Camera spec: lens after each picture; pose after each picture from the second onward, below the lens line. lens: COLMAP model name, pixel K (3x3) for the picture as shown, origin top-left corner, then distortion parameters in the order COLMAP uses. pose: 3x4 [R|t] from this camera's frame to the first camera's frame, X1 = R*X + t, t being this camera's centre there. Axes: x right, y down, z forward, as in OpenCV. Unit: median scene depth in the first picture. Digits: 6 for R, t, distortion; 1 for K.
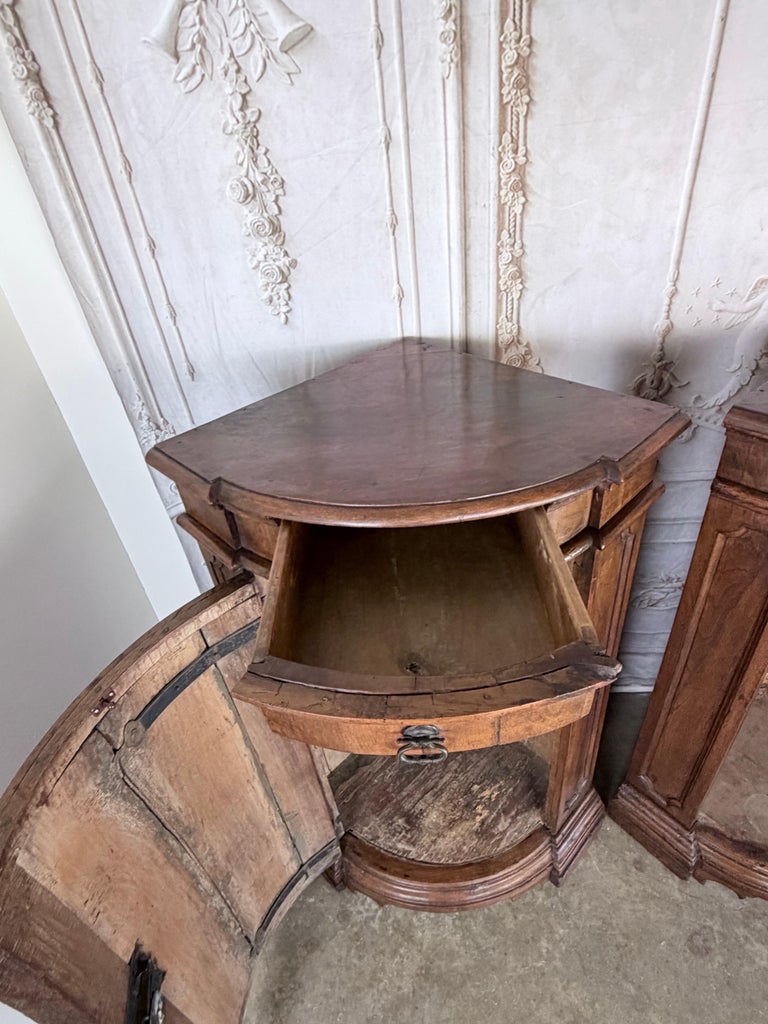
lens RADIAL K [[553.9, 0, 388.2], [0, 553.9, 502.0], [0, 0, 1]] dist [0.000199, -0.000713]
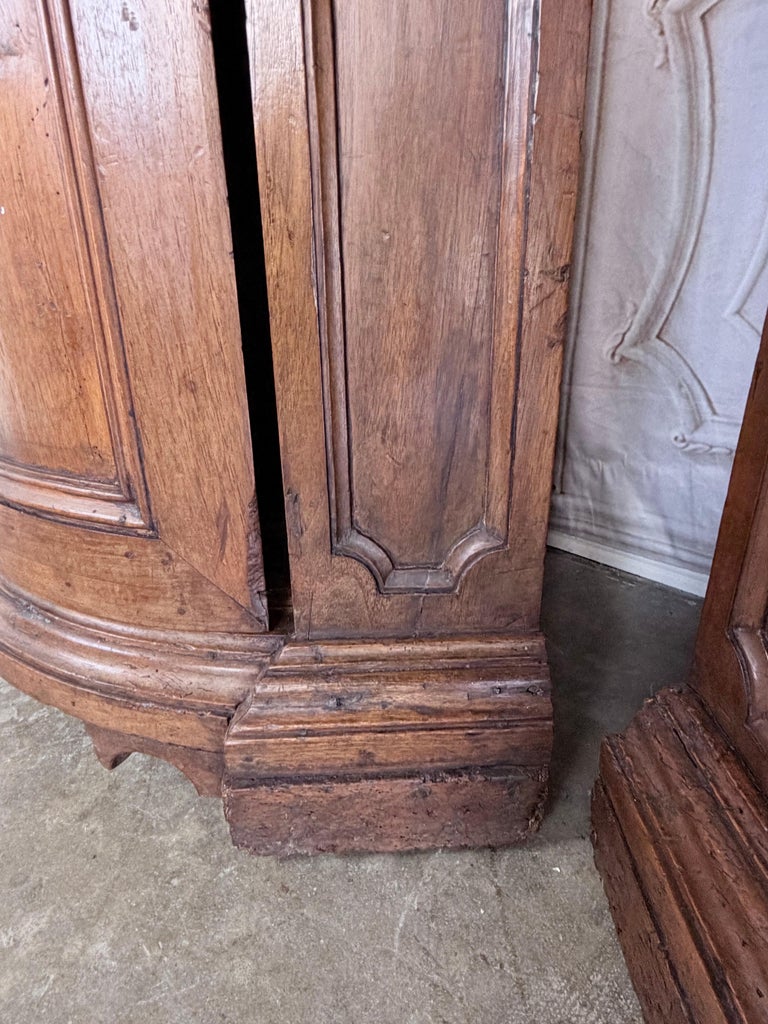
lens RADIAL K [[584.5, 0, 394.4], [0, 584.5, 487.2], [0, 0, 1]] dist [-0.001618, 0.001177]
pose [[0.749271, 0.311721, -0.584314, 0.588272], [-0.428552, 0.900884, -0.068931, 0.645054], [0.504912, 0.302057, 0.808595, 0.929772]]
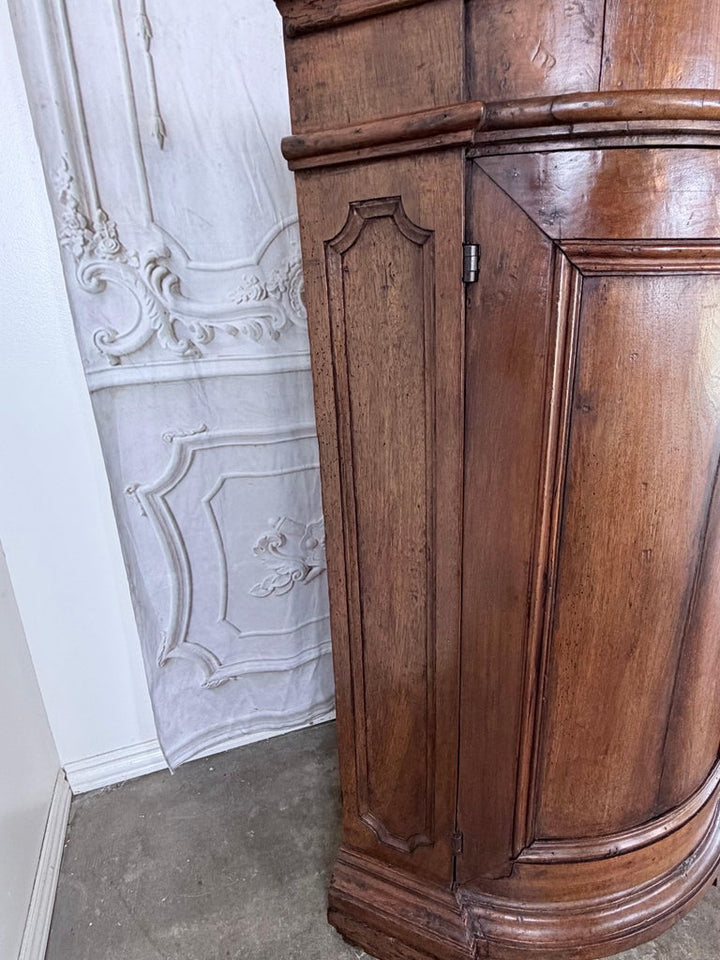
lens RADIAL K [[548.0, 0, 364.3], [0, 548.0, 474.6], [0, 0, 1]] dist [-0.001618, 0.001177]
pose [[0.921020, -0.057172, 0.385297, -0.458592], [0.170942, 0.948151, -0.267932, 0.434074], [-0.350002, 0.312635, 0.883039, 0.501619]]
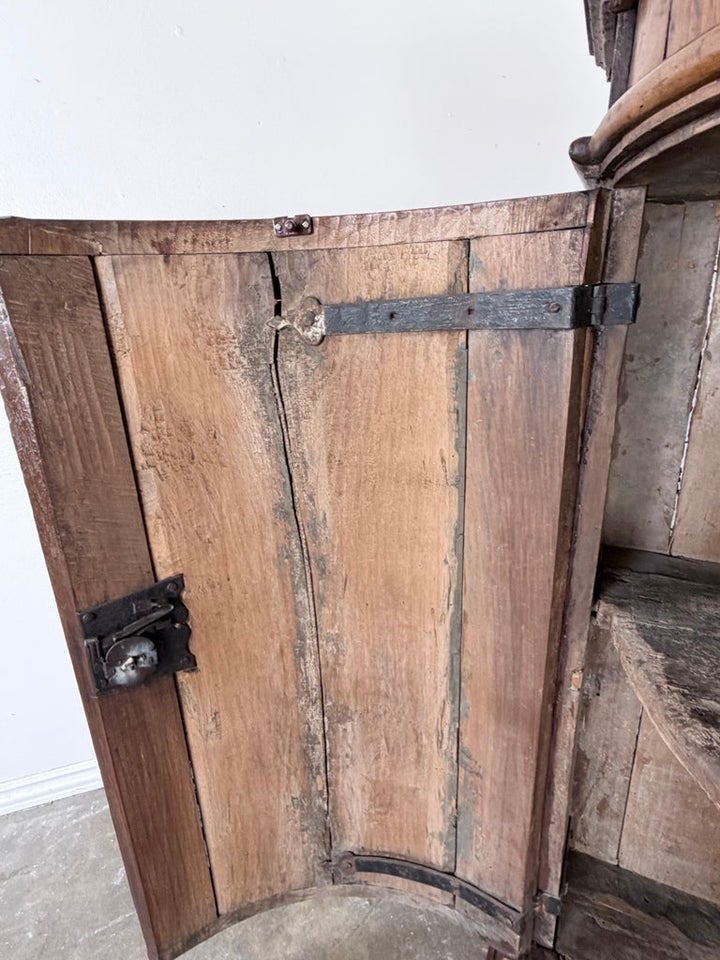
lens RADIAL K [[548.0, 0, 354.8], [0, 548.0, 471.1], [0, 0, 1]] dist [-0.001618, 0.001177]
pose [[0.344401, 0.396208, -0.851121, 0.152445], [-0.529587, 0.830563, 0.172344, 0.288659], [0.775194, 0.391387, 0.495873, 0.523421]]
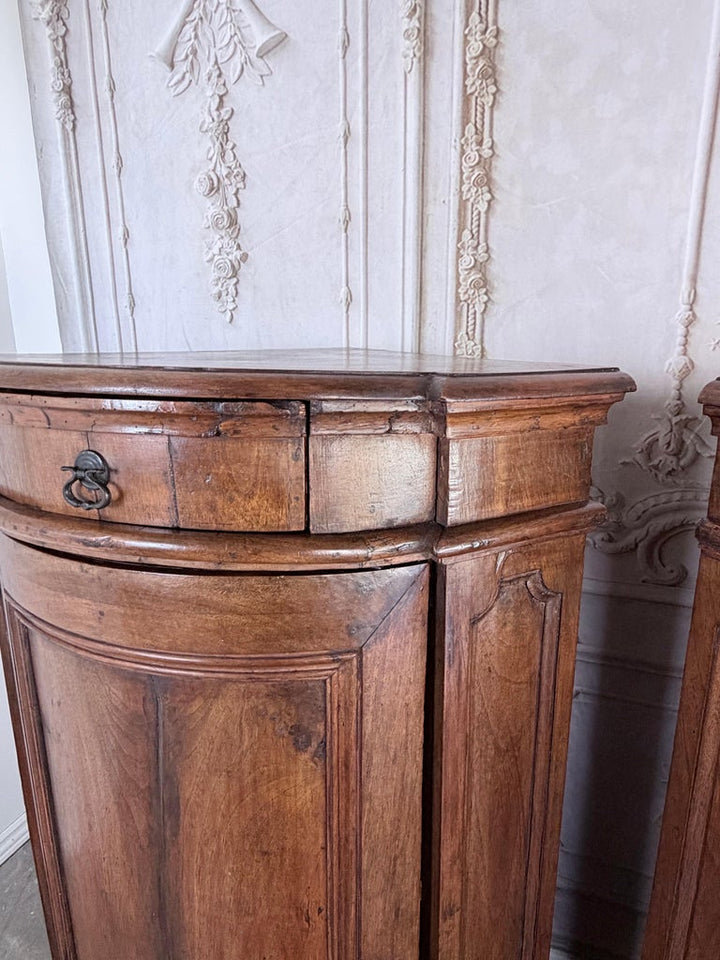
lens RADIAL K [[548.0, 0, 364.9], [0, 548.0, 461.1], [0, 0, 1]] dist [-0.001618, 0.001177]
pose [[0.951561, 0.156007, -0.264940, 0.321376], [-0.241275, 0.913005, -0.328951, 0.141814], [0.190573, 0.376940, 0.906420, 0.319790]]
